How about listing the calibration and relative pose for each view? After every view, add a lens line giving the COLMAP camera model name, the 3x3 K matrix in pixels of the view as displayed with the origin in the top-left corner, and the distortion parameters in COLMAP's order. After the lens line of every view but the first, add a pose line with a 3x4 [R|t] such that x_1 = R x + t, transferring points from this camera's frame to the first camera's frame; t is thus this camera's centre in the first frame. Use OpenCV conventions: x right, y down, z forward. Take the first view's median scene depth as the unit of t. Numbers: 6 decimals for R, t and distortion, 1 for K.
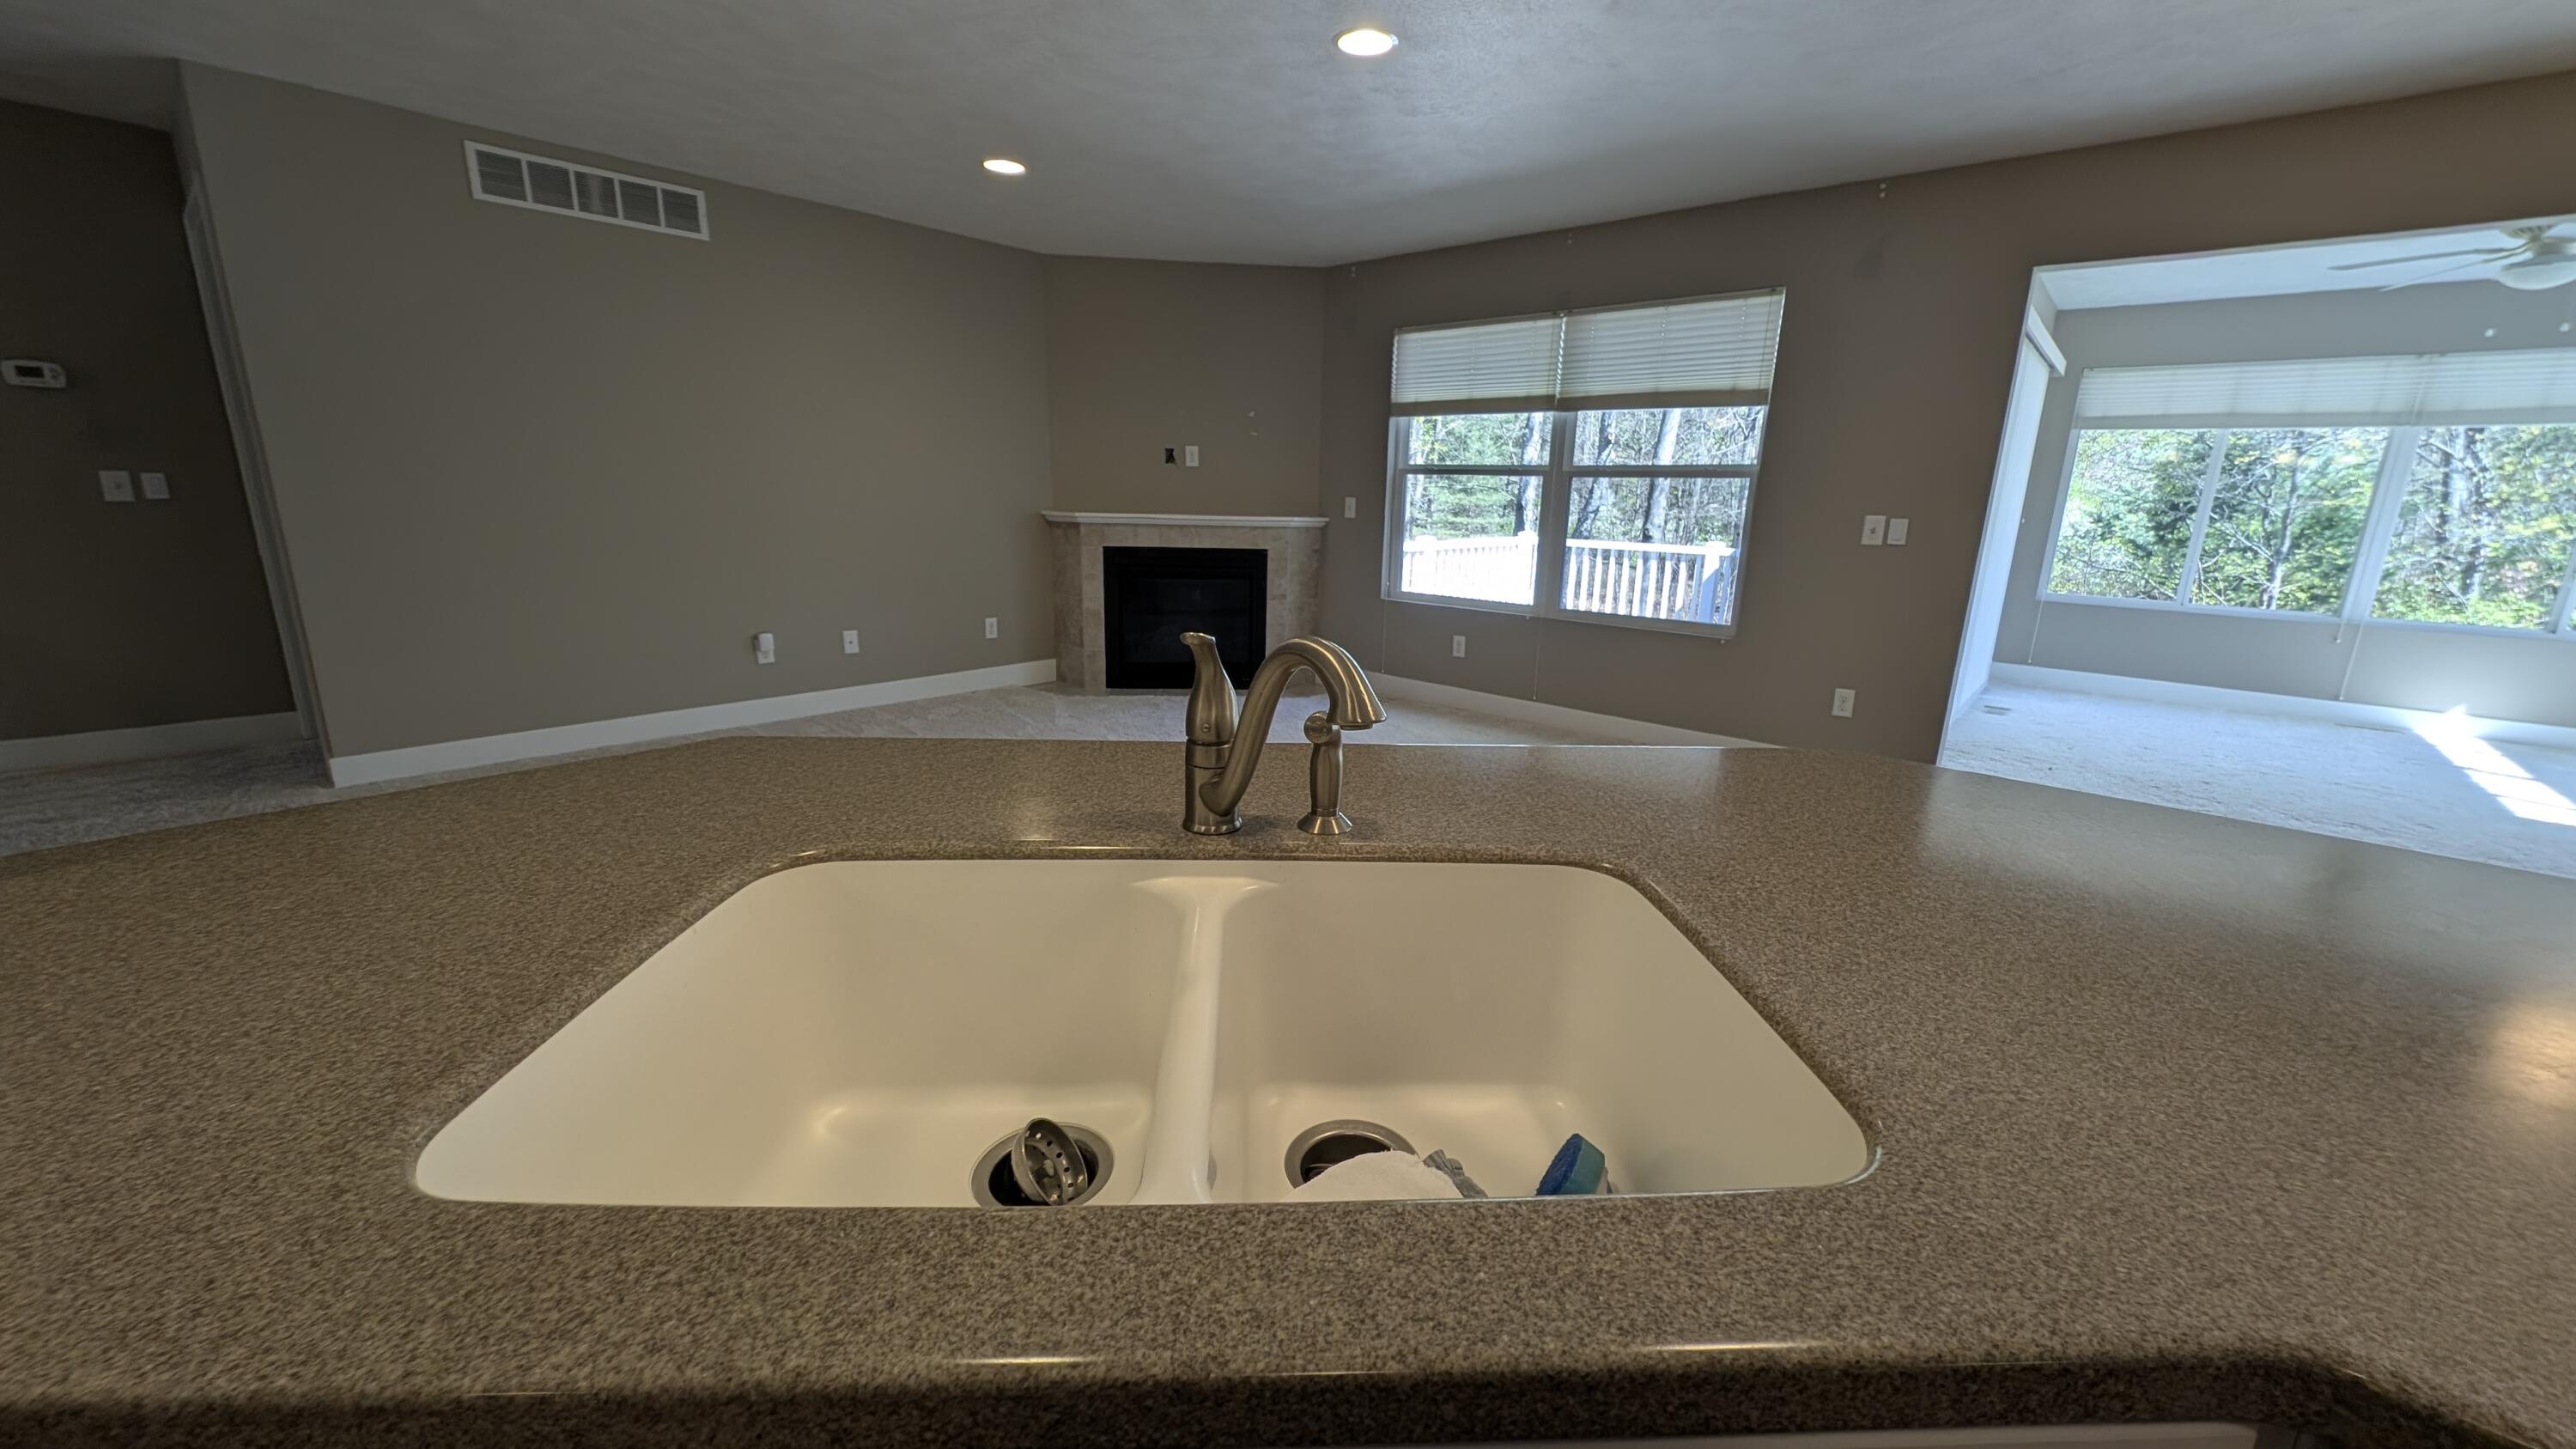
lens RADIAL K [[957.9, 0, 1299.3], [0, 957.9, 729.7], [0, 0, 1]] dist [0.004464, -0.002527]
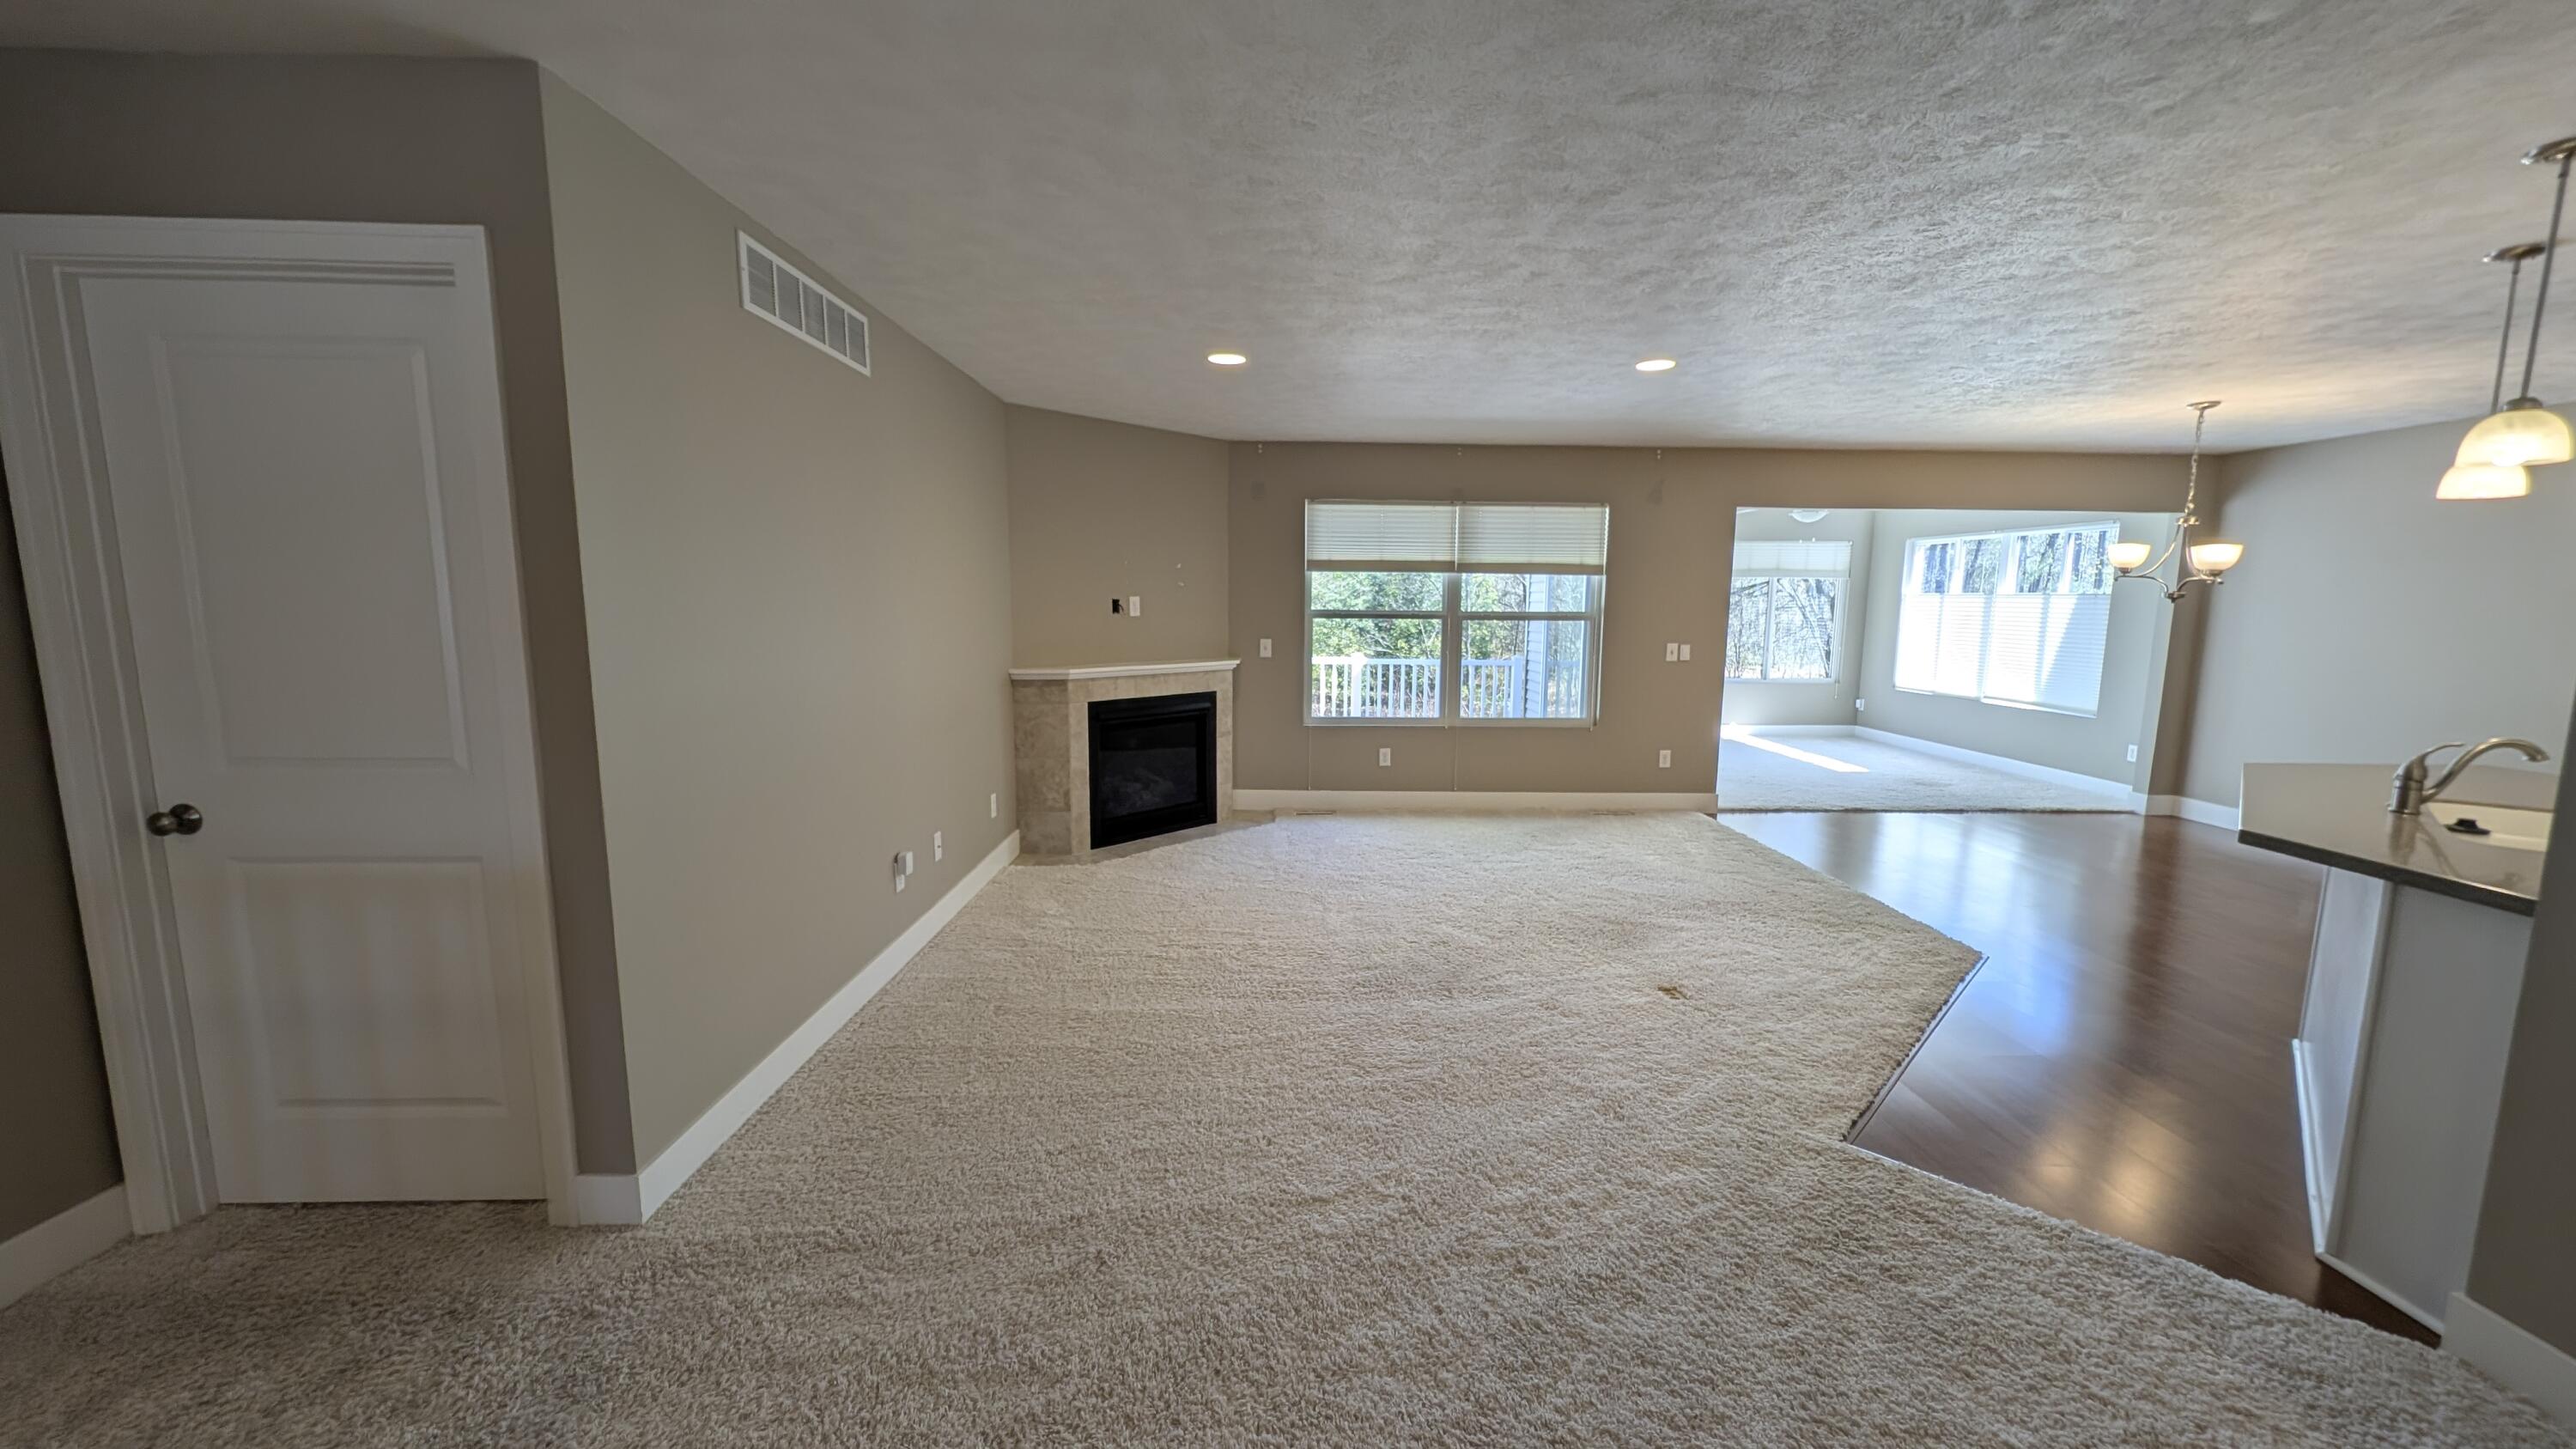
lens RADIAL K [[957.9, 0, 1307.5], [0, 957.9, 746.0], [0, 0, 1]] dist [0.004464, -0.002527]
pose [[0.728467, -0.122053, 0.674121, -0.784343], [0.176684, 0.984185, -0.012737, -0.109987], [-0.661905, 0.128385, 0.738511, 0.173776]]
